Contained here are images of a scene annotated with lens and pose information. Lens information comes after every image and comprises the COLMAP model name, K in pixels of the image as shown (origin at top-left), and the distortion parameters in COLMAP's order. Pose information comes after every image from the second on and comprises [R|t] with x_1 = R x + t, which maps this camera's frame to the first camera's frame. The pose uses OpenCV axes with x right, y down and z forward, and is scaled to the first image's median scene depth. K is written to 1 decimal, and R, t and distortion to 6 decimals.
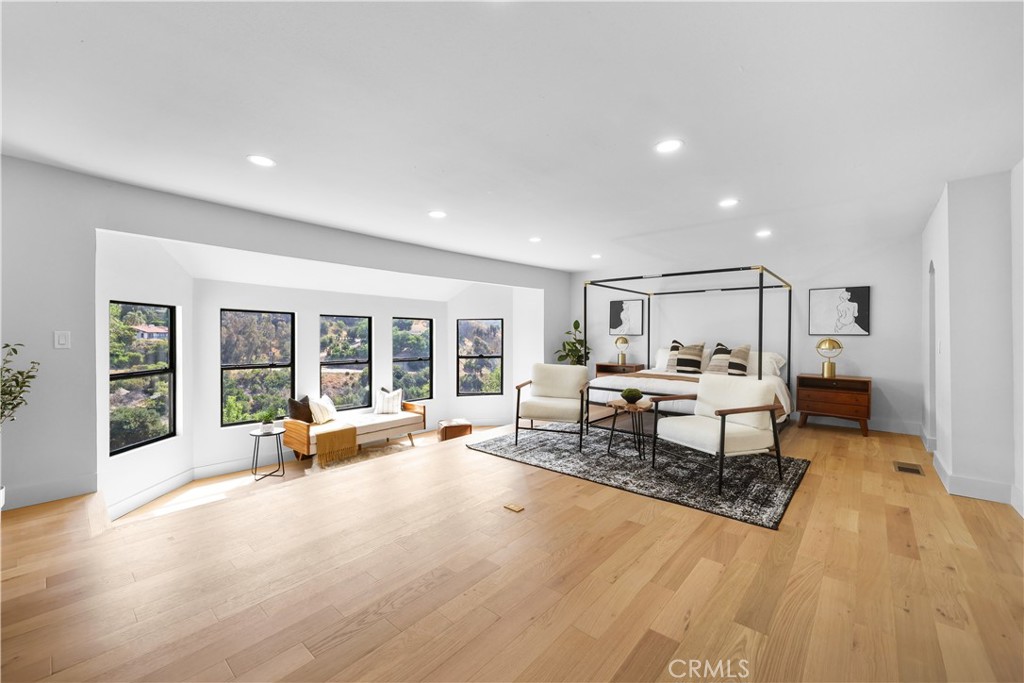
lens RADIAL K [[407.6, 0, 511.2], [0, 407.6, 342.9], [0, 0, 1]] dist [0.000787, 0.000080]
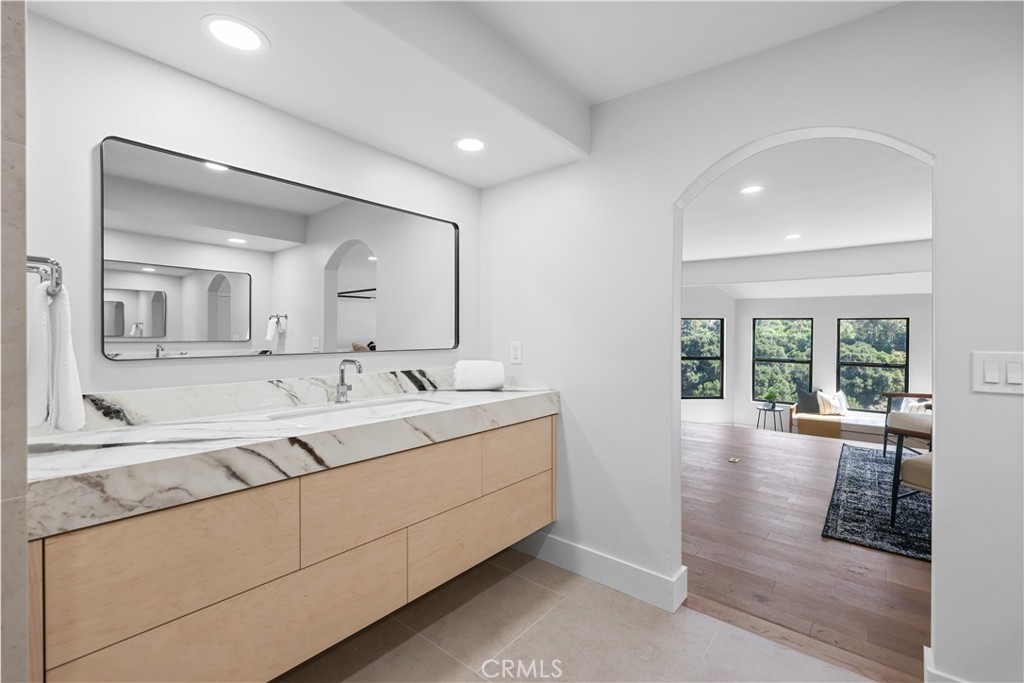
lens RADIAL K [[449.3, 0, 509.8], [0, 449.3, 336.7], [0, 0, 1]] dist [0.000825, 0.000064]
pose [[0.025156, 0.003788, -0.999676, 1.311523], [-0.021644, 0.999760, 0.003243, -0.006353], [0.999449, 0.021556, 0.025232, 0.162019]]
